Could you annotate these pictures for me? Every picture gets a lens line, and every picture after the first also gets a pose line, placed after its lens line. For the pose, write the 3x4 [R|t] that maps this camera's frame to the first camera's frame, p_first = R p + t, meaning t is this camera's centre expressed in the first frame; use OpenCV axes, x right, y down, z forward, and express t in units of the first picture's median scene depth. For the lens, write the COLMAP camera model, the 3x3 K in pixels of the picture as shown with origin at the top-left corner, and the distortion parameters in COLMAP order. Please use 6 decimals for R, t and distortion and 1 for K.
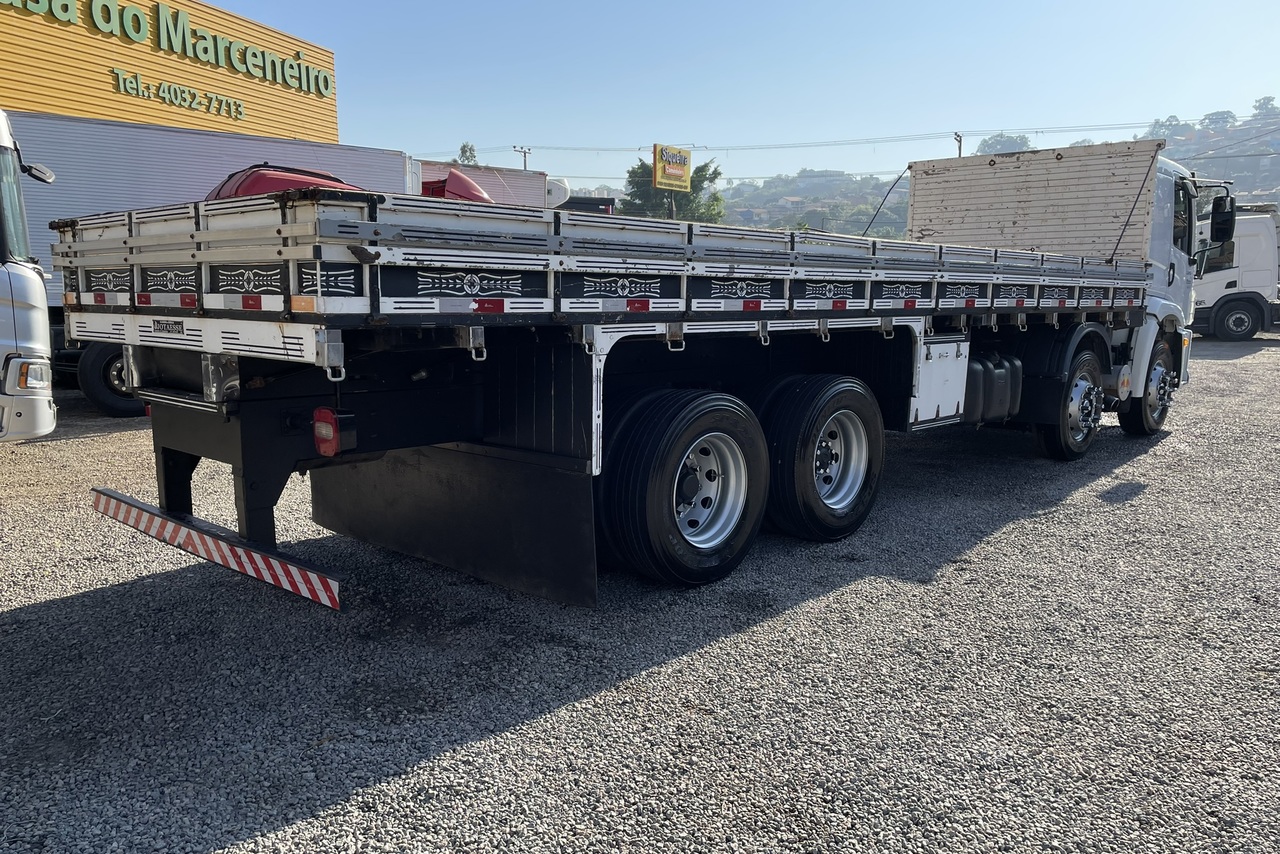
lens RADIAL K [[956.6, 0, 637.6], [0, 956.6, 428.8], [0, 0, 1]] dist [0.051381, -0.020313]
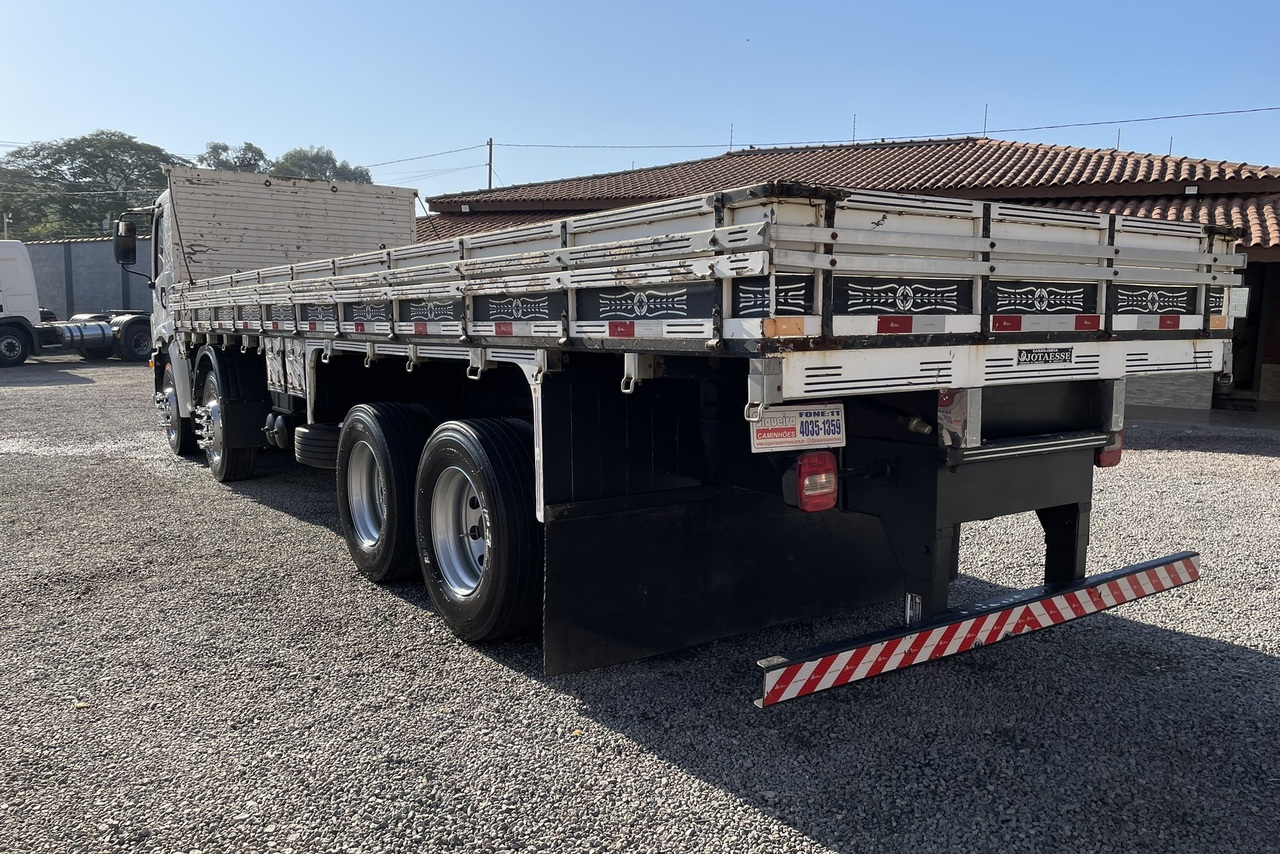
lens RADIAL K [[956.6, 0, 635.5], [0, 956.6, 430.2], [0, 0, 1]] dist [0.051381, -0.020313]
pose [[0.233886, -0.114744, 0.965469, -0.544257], [0.137887, 0.986889, 0.083886, -0.064006], [-0.962437, 0.113506, 0.246641, 0.456957]]
